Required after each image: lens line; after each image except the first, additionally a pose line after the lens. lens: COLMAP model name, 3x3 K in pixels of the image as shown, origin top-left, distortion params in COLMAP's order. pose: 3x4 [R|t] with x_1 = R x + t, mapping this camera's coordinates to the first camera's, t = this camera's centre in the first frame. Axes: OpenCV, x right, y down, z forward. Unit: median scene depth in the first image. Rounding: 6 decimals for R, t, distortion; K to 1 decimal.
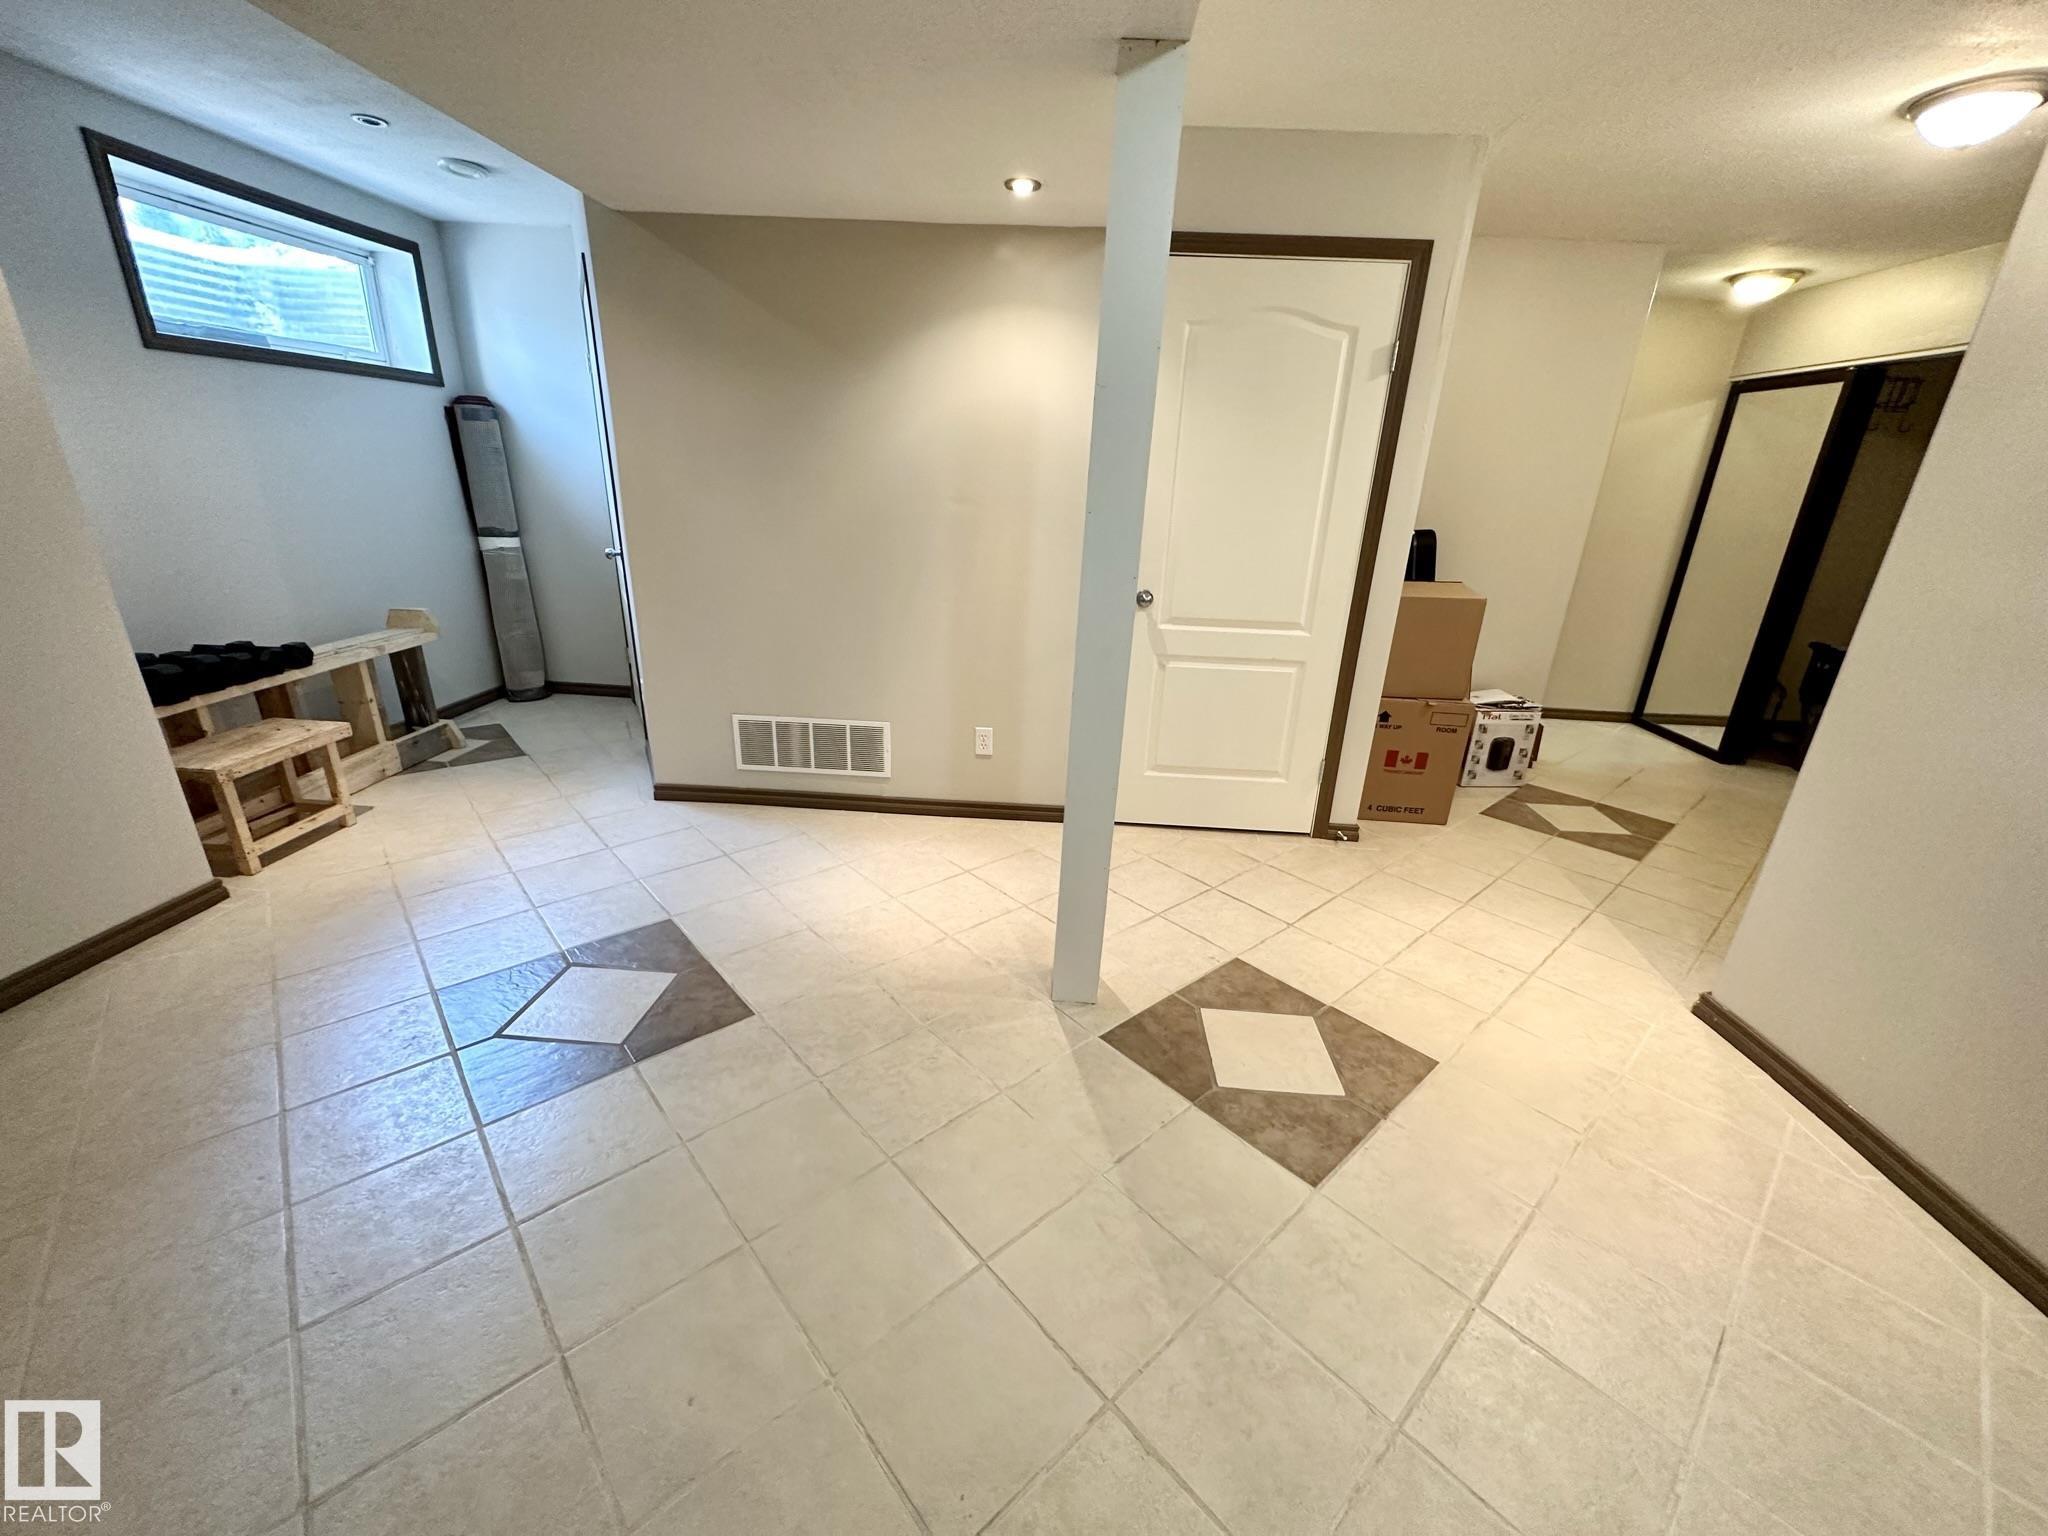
lens RADIAL K [[814.6, 0, 1022.9], [0, 814.6, 776.1], [0, 0, 1]] dist [0.002636, 0.000361]
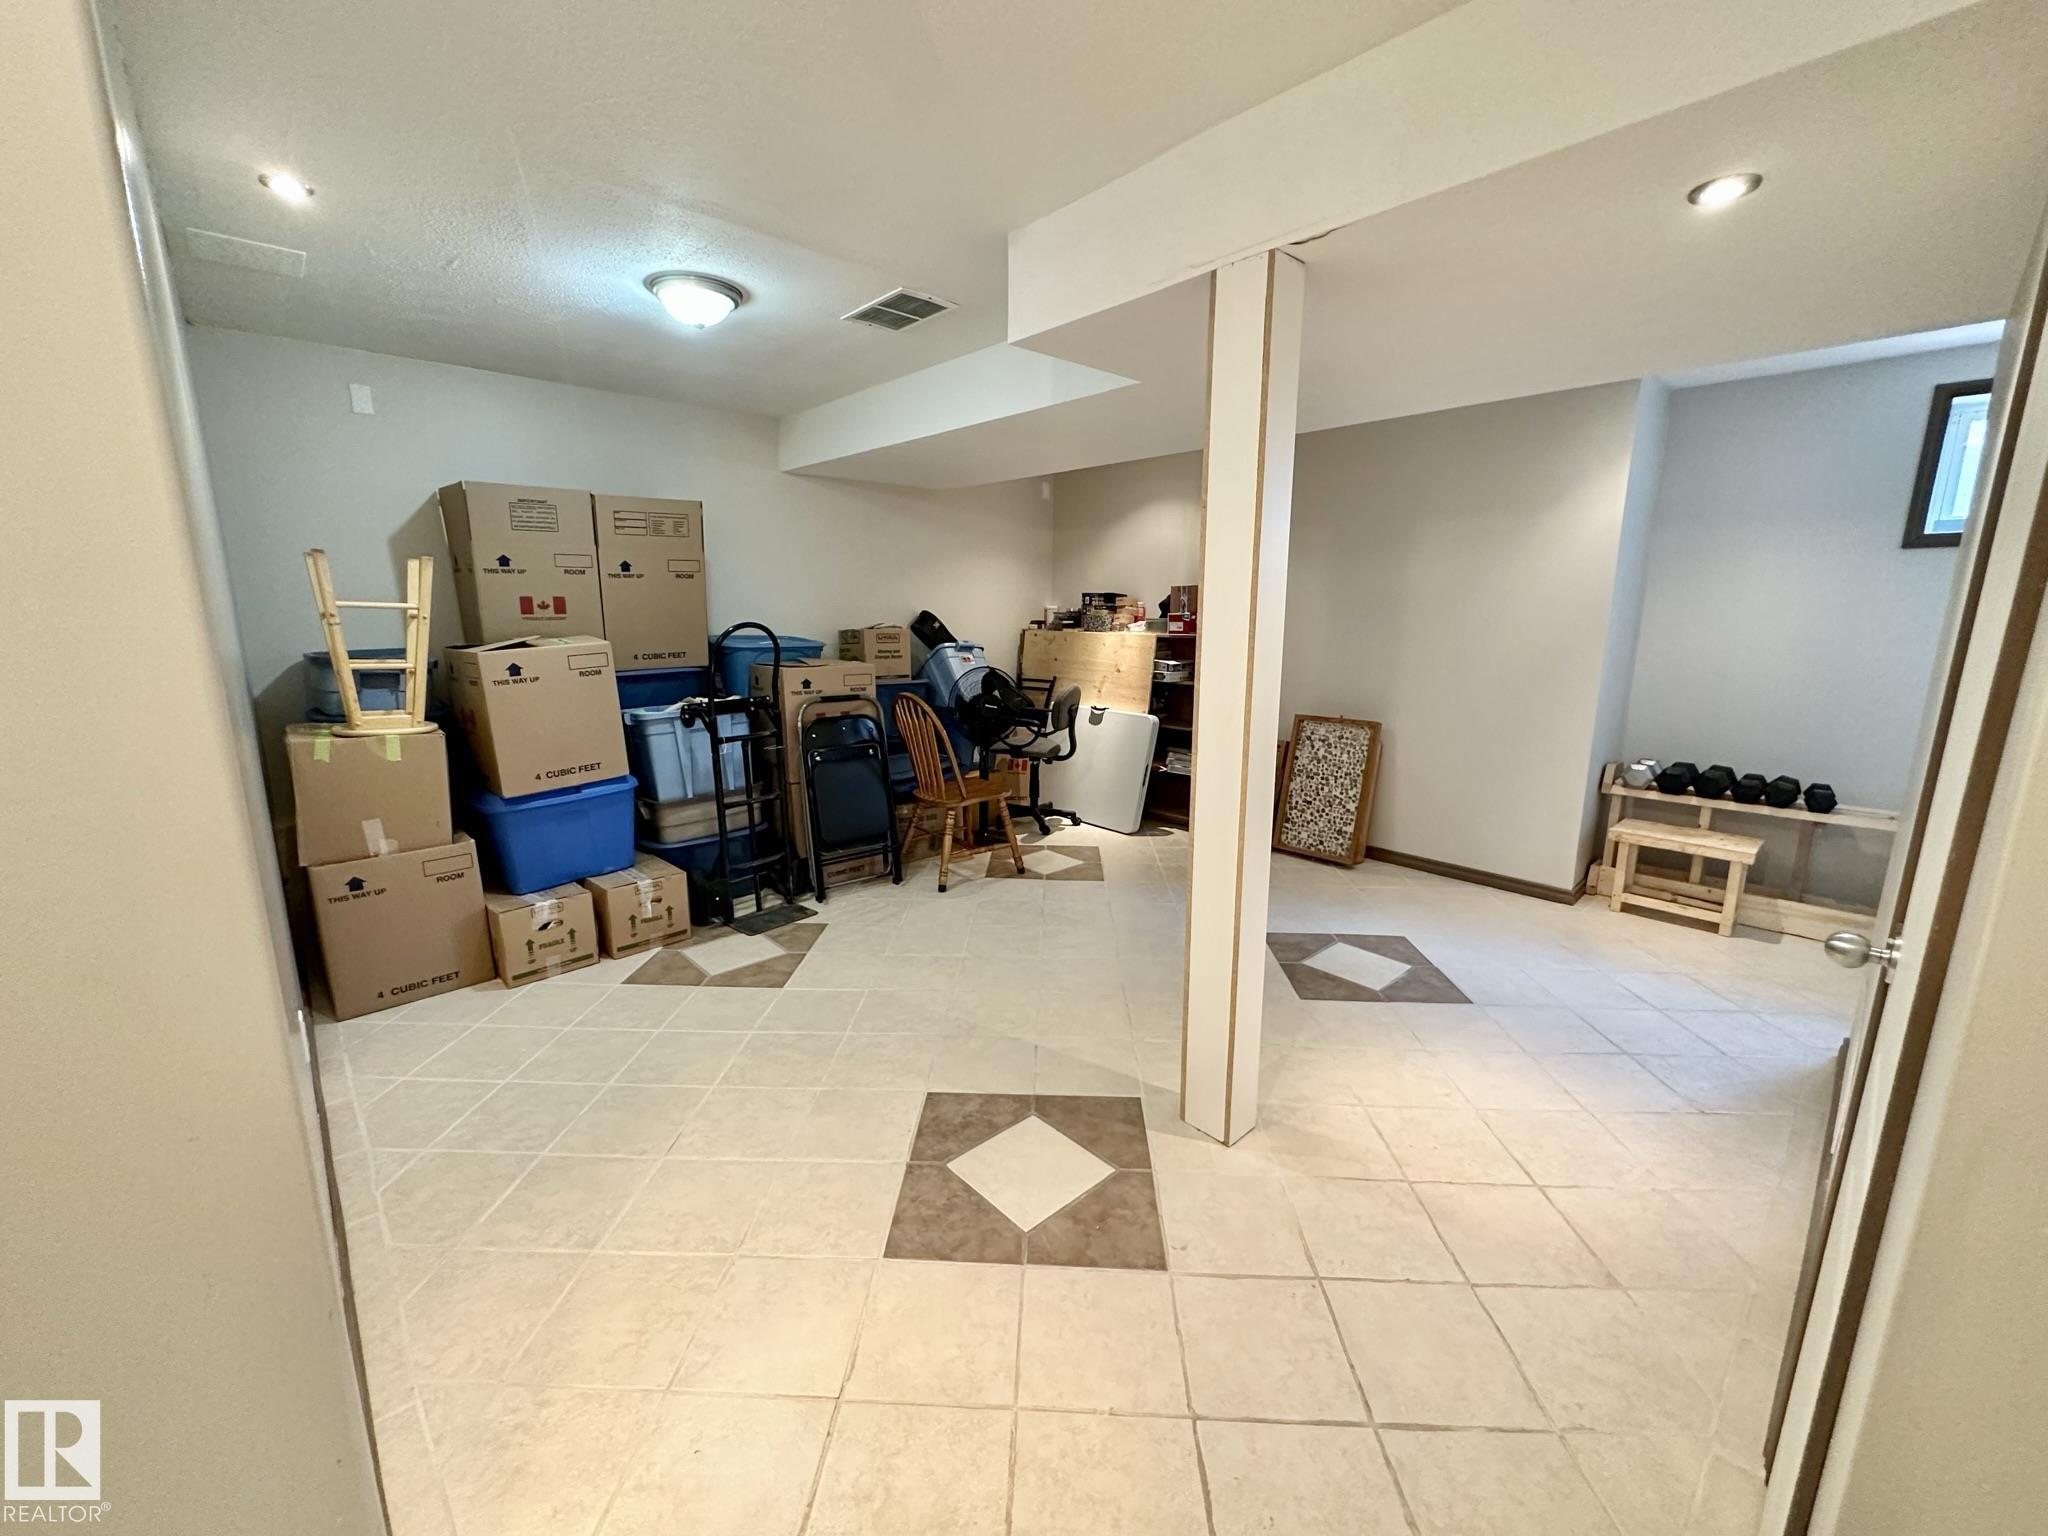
lens RADIAL K [[814.6, 0, 1022.7], [0, 814.6, 773.2], [0, 0, 1]] dist [0.002636, 0.000361]
pose [[-0.699815, 0.091312, -0.708464, 0.945976], [-0.279594, 0.877652, 0.389299, -0.447889], [0.657333, 0.470519, -0.588664, 1.336981]]
